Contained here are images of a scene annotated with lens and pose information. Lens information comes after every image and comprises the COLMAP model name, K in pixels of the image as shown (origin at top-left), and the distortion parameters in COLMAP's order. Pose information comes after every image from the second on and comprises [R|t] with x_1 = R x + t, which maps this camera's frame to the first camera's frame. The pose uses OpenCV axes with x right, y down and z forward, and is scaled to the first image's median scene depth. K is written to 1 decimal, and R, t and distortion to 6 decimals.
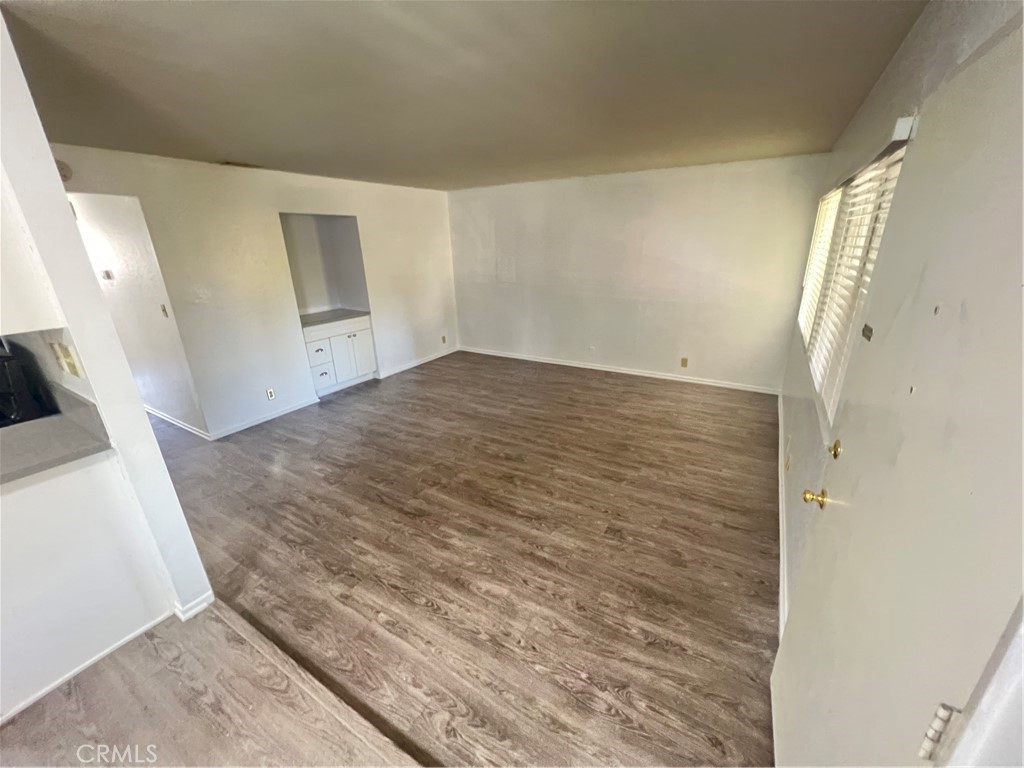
lens RADIAL K [[408.7, 0, 515.0], [0, 408.7, 386.5], [0, 0, 1]] dist [-0.000069, -0.000126]
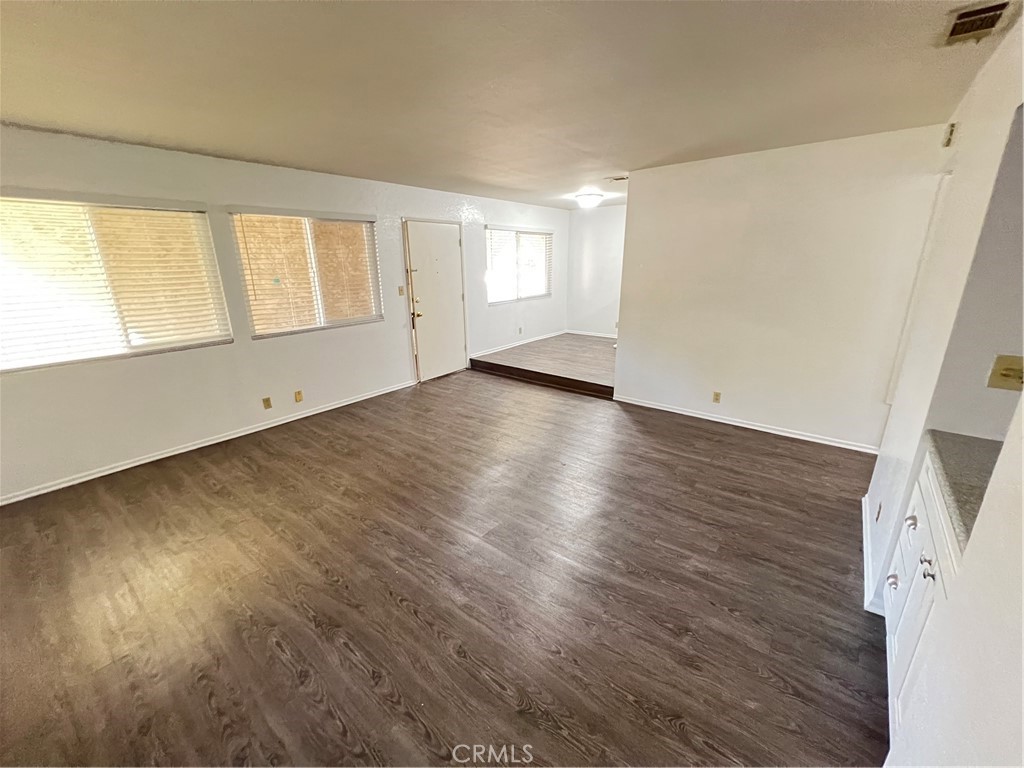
lens RADIAL K [[410.2, 0, 513.8], [0, 410.2, 383.3], [0, 0, 1]] dist [0.001613, 0.000216]
pose [[-0.991069, -0.003642, 0.133298, -0.401741], [0.076574, 0.802836, 0.591263, -0.848871], [-0.109169, 0.596189, -0.795387, 2.568147]]
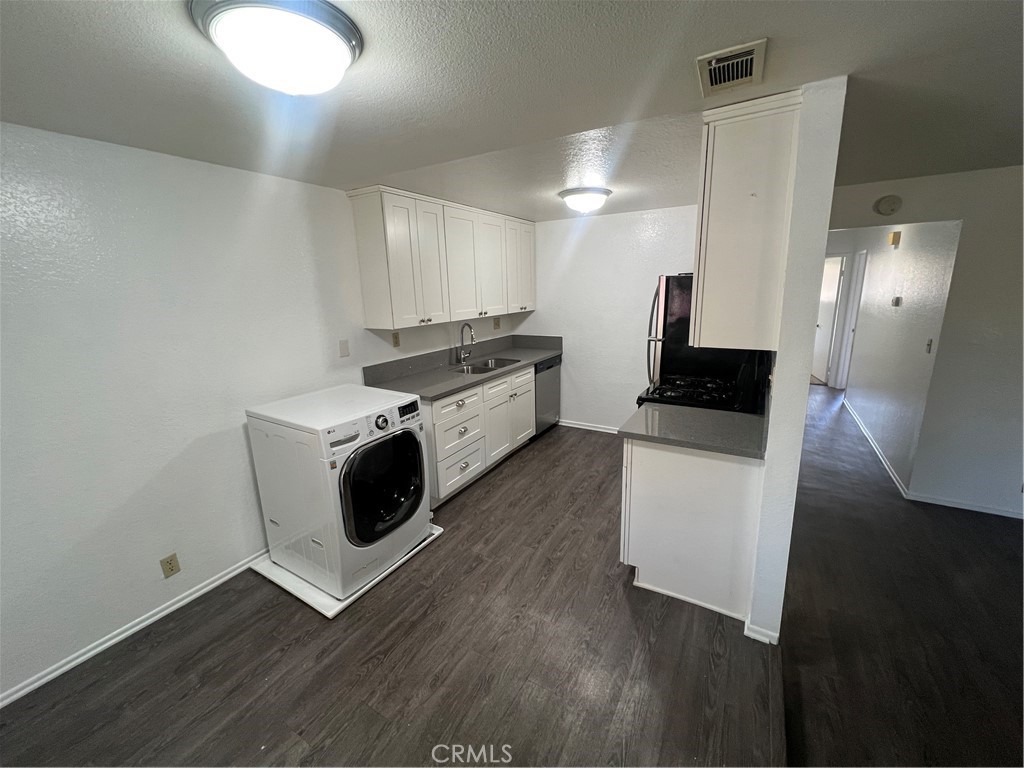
lens RADIAL K [[410.2, 0, 512.3], [0, 410.2, 383.0], [0, 0, 1]] dist [0.001613, 0.000216]
pose [[0.003565, 0.256889, -0.966434, 0.025581], [-0.308710, 0.919518, 0.243279, -0.069457], [0.951150, 0.297480, 0.082582, 0.131968]]
